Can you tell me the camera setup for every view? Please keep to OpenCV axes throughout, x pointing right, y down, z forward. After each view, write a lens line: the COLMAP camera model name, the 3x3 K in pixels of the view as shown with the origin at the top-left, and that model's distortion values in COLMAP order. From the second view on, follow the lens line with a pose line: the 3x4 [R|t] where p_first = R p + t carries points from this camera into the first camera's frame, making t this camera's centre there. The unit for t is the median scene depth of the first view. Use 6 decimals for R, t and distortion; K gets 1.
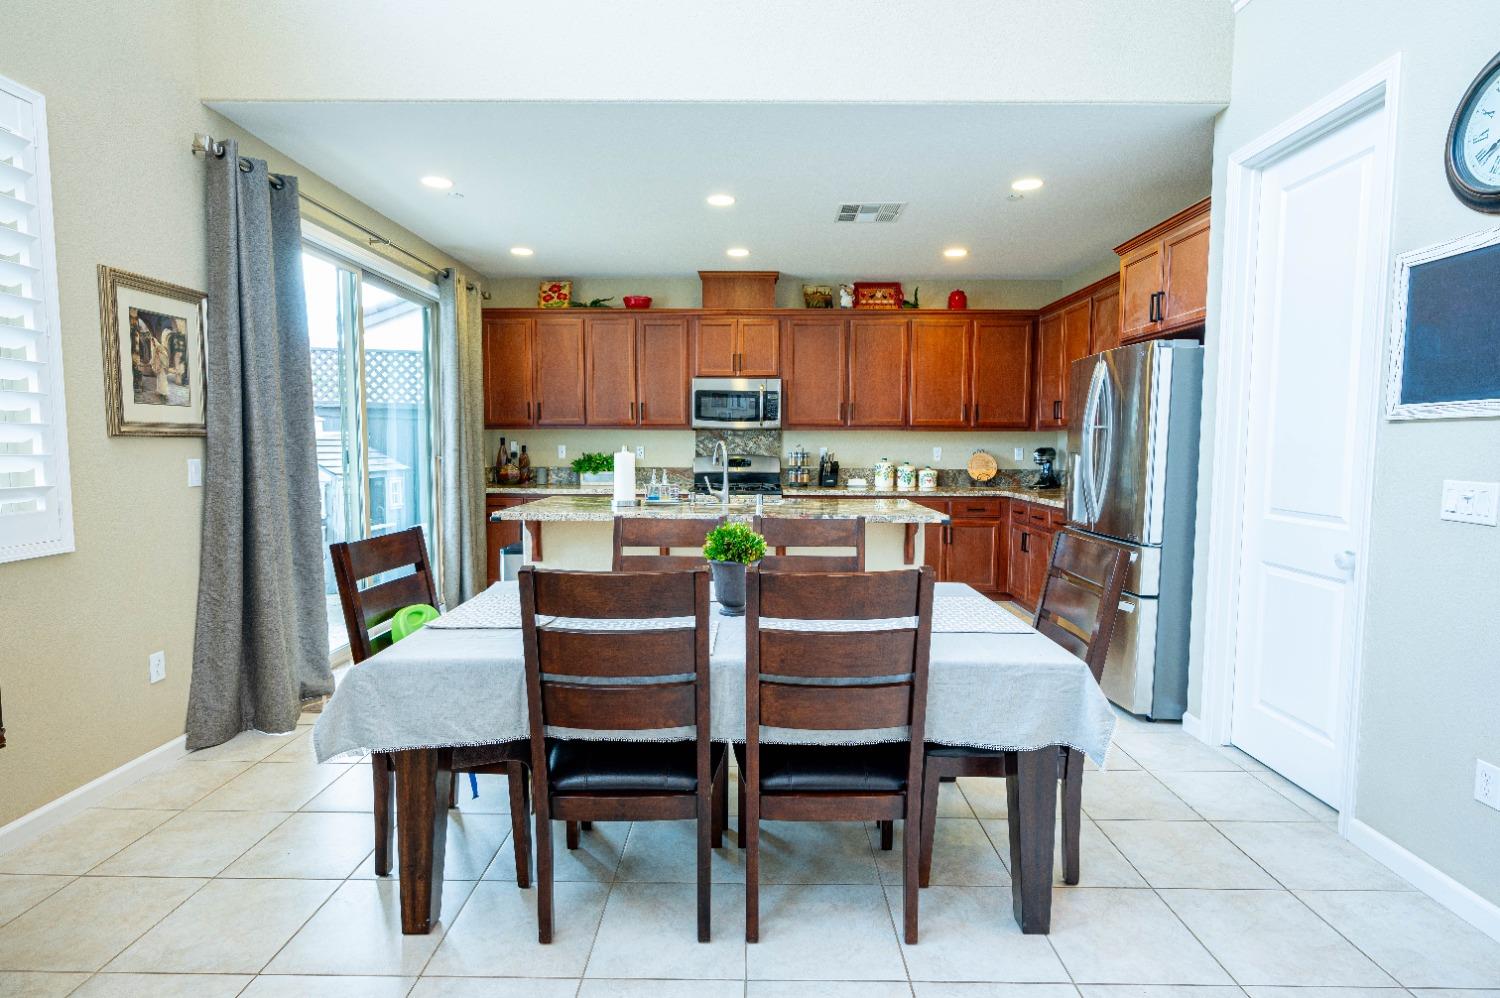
lens RADIAL K [[746.5, 0, 749.9], [0, 746.5, 496.4], [0, 0, 1]] dist [-0.001457, -0.000075]
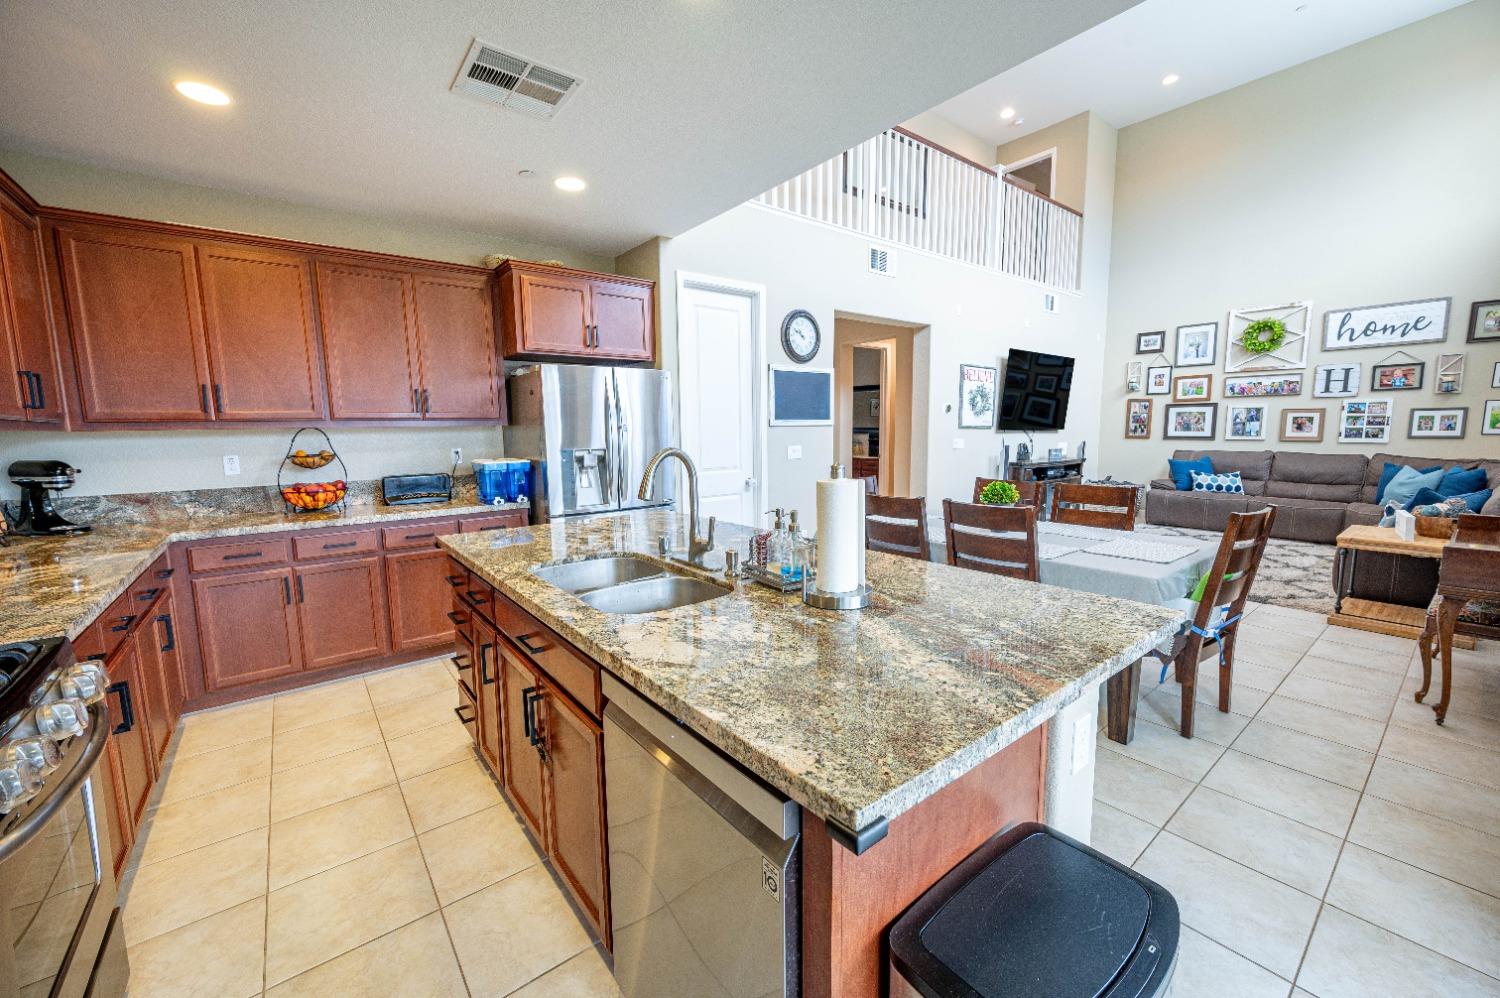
lens RADIAL K [[588.1, 0, 751.8], [0, 588.1, 498.1], [0, 0, 1]] dist [-0.000852, -0.000193]
pose [[-0.626342, -0.090440, 0.774284, -0.295706], [0.067643, 0.983196, 0.169560, -0.081331], [-0.776608, 0.158578, -0.609699, 0.925753]]
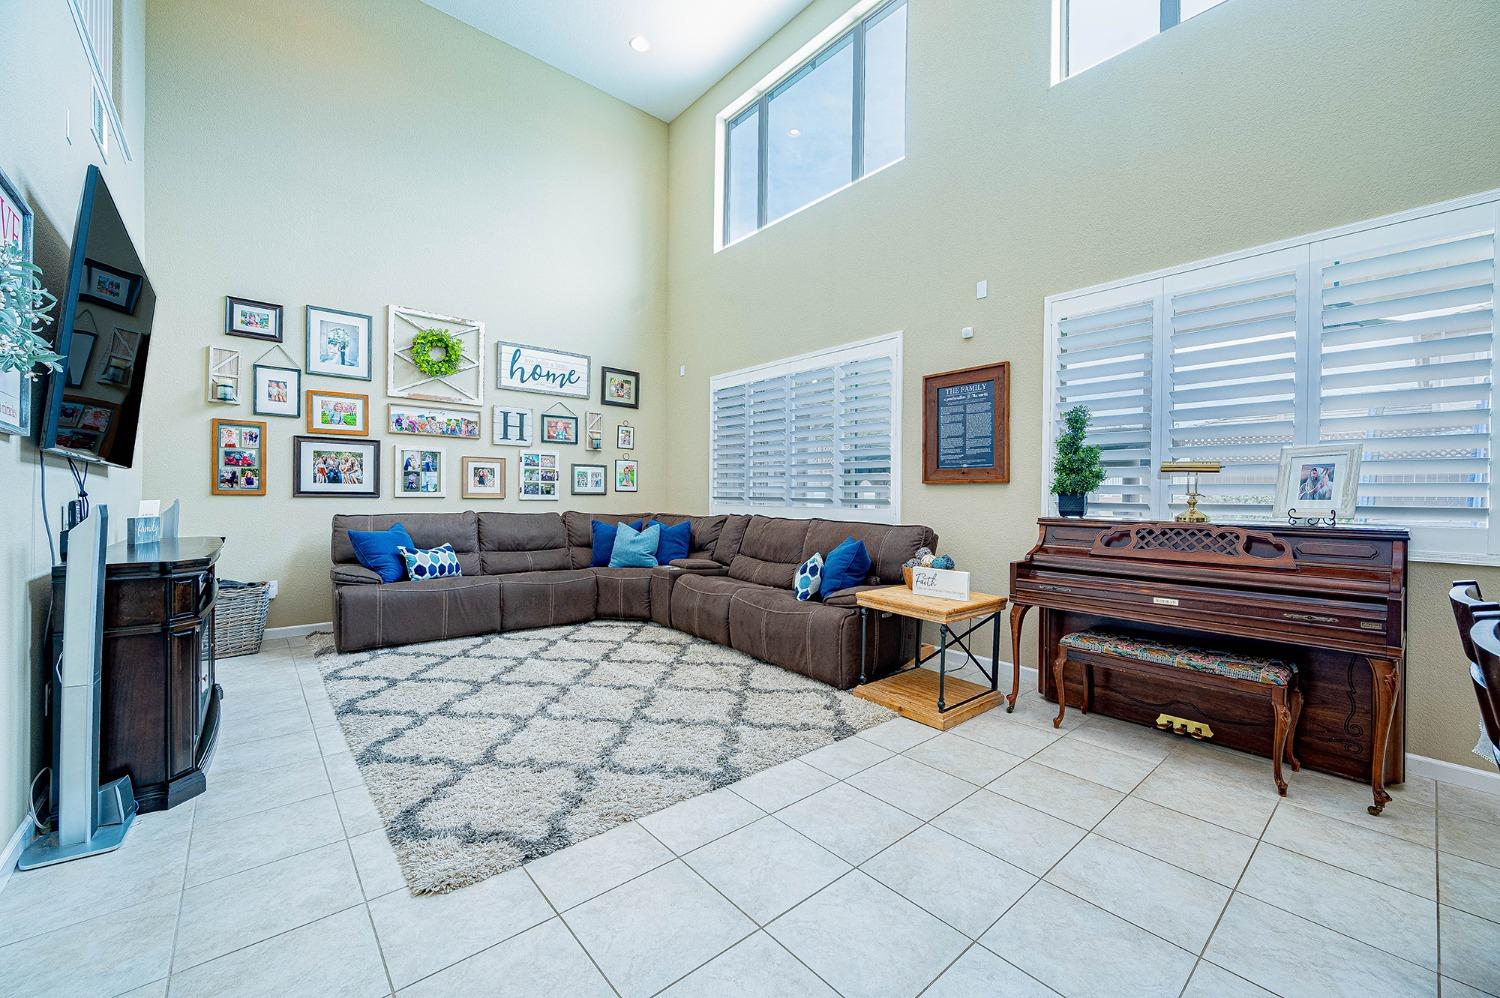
lens RADIAL K [[588.1, 0, 749.8], [0, 588.1, 498.1], [0, 0, 1]] dist [-0.000852, -0.000193]
pose [[-0.752520, -0.008547, -0.658513, 0.244417], [-0.062374, 0.996346, 0.058347, 0.002481], [0.655609, 0.084981, -0.750304, 0.282922]]
